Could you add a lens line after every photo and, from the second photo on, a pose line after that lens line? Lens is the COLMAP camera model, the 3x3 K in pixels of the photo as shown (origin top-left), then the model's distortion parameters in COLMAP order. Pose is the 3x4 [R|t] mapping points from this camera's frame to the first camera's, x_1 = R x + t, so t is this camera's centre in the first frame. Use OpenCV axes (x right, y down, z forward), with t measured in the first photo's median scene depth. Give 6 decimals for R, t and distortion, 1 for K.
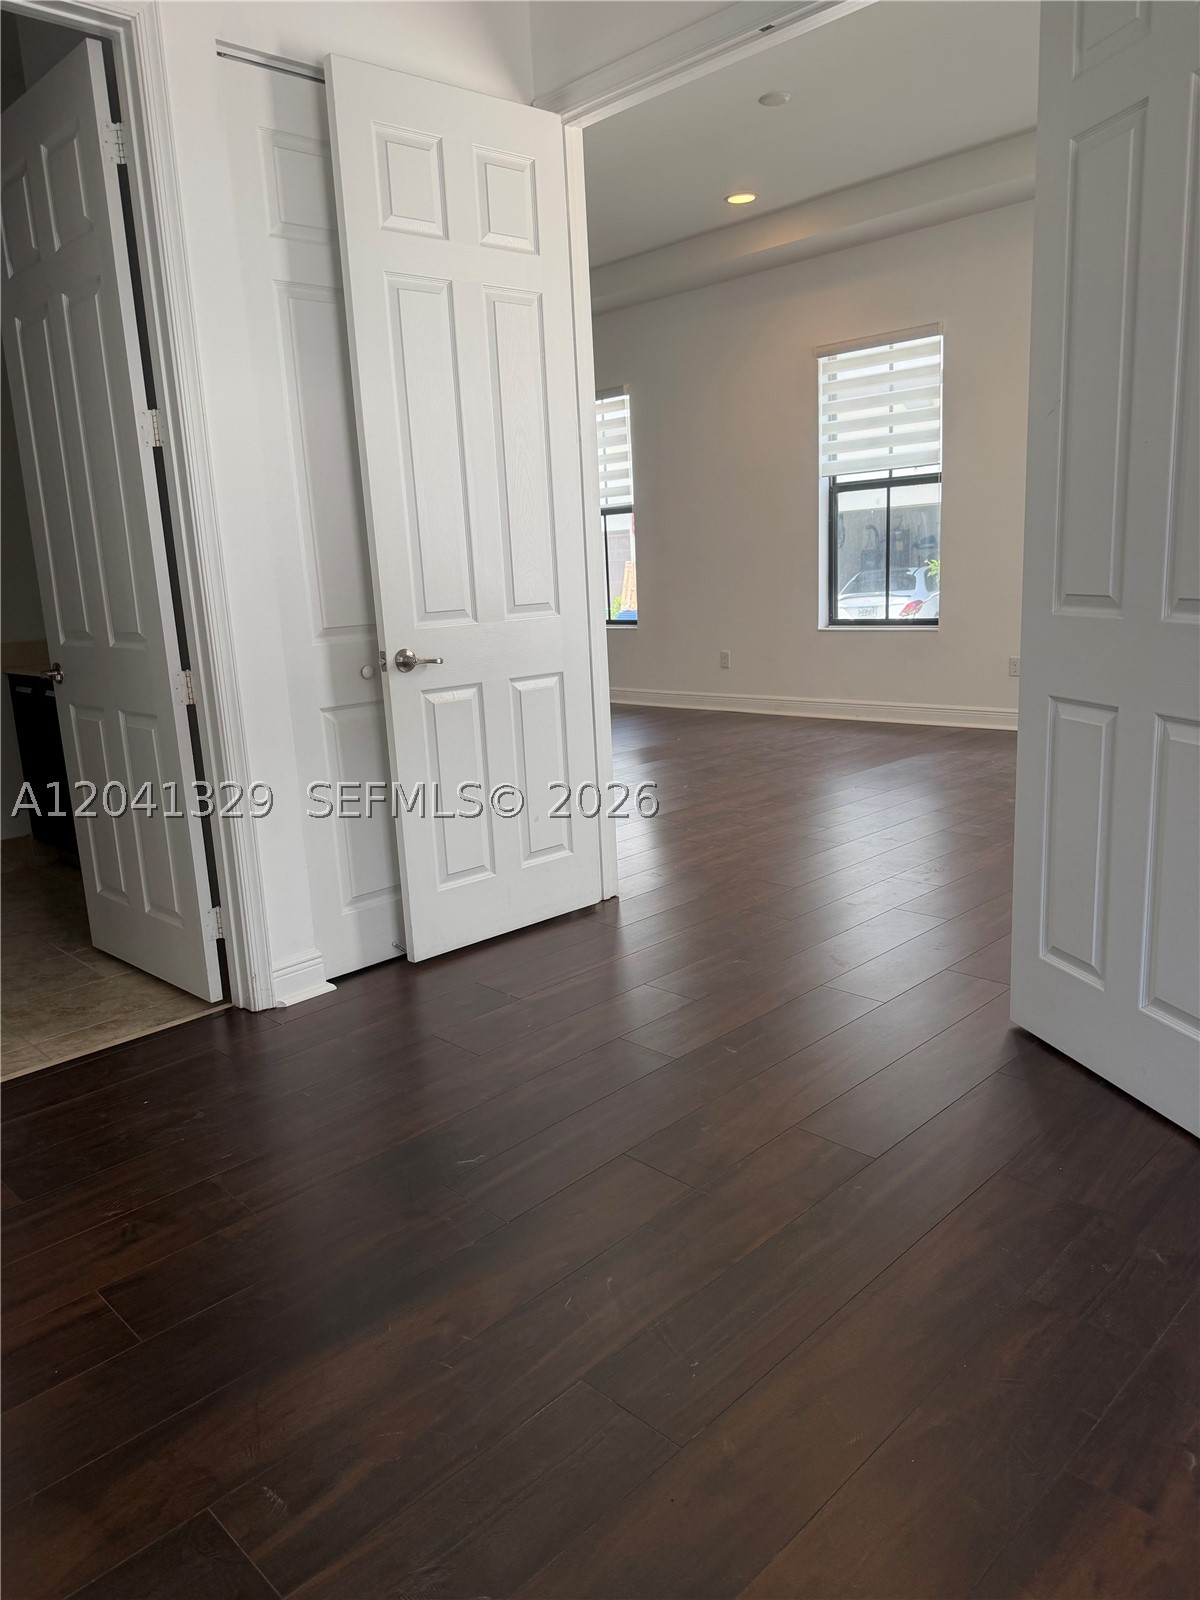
lens RADIAL K [[1124.0, 0, 600.3], [0, 1124.0, 795.7], [0, 0, 1]] dist [0.002750, -0.012084]
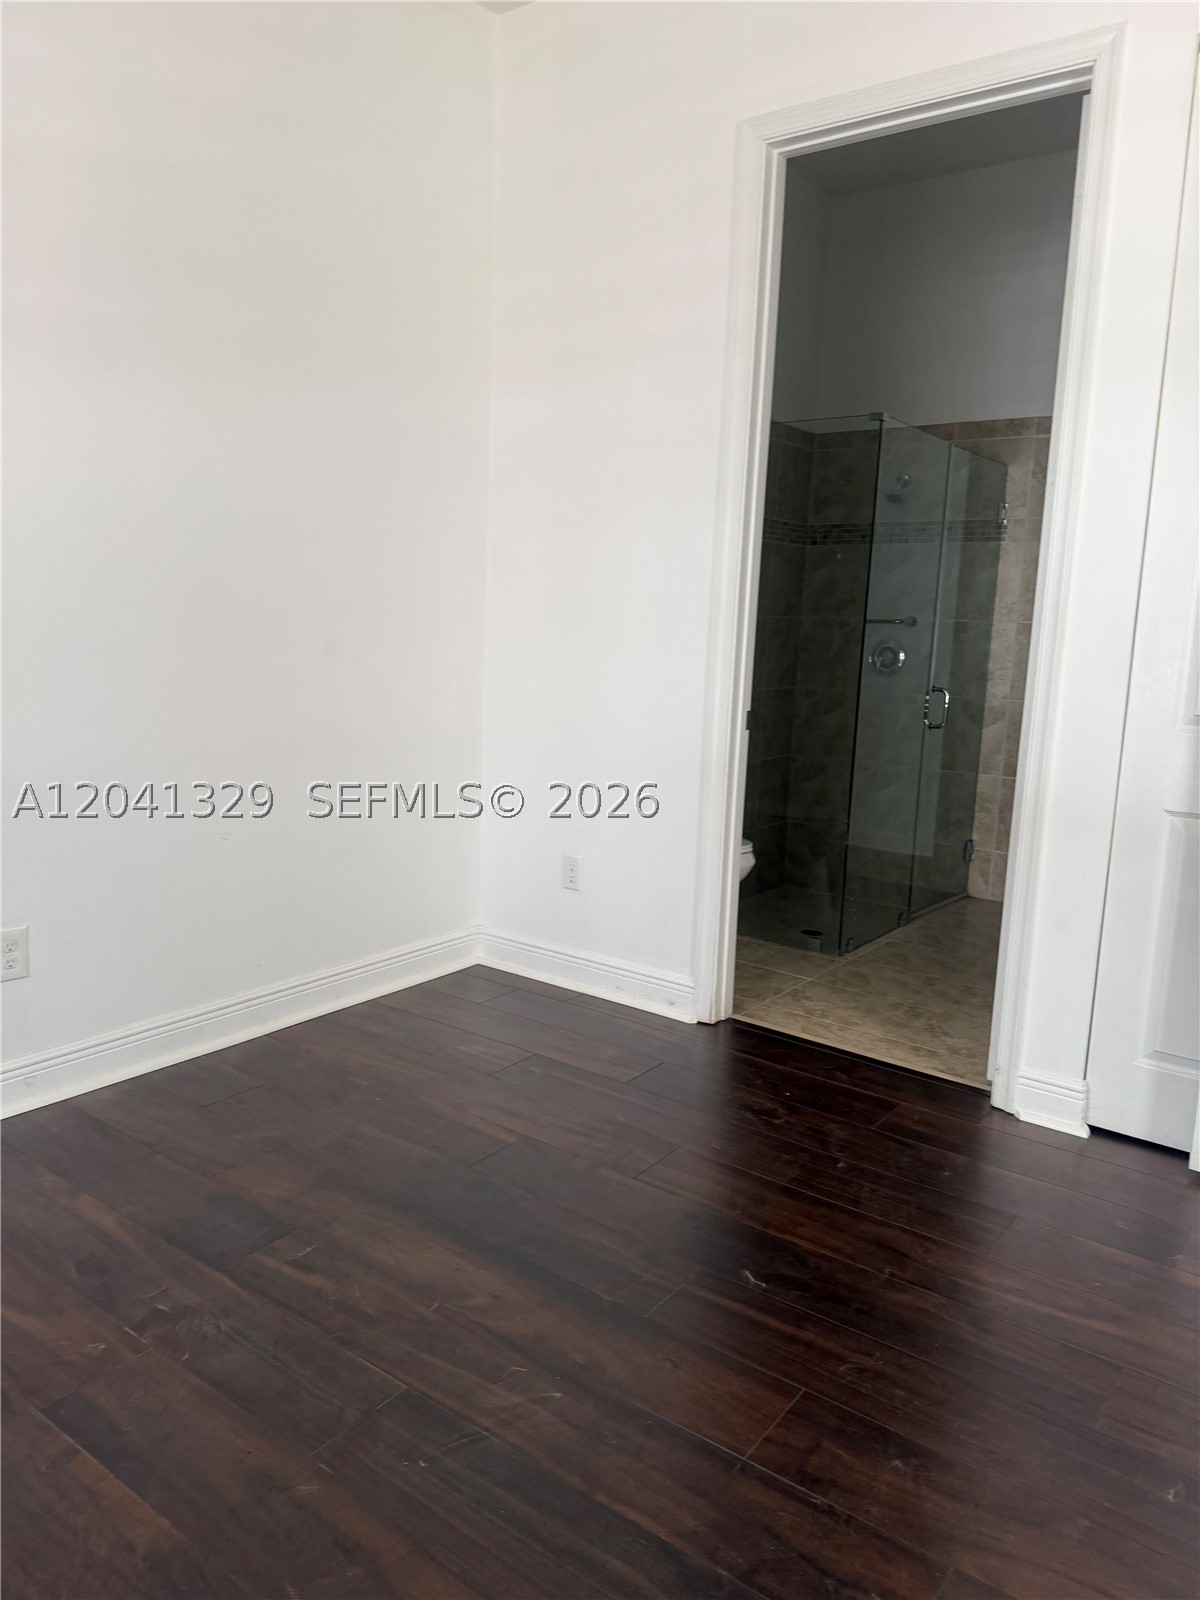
lens RADIAL K [[1124.0, 0, 605.0], [0, 1124.0, 795.8], [0, 0, 1]] dist [0.002750, -0.012084]
pose [[0.135804, 0.204227, -0.969458, 0.490165], [-0.253182, 0.953186, 0.165333, -0.121510], [0.957839, 0.222996, 0.181153, 0.470895]]
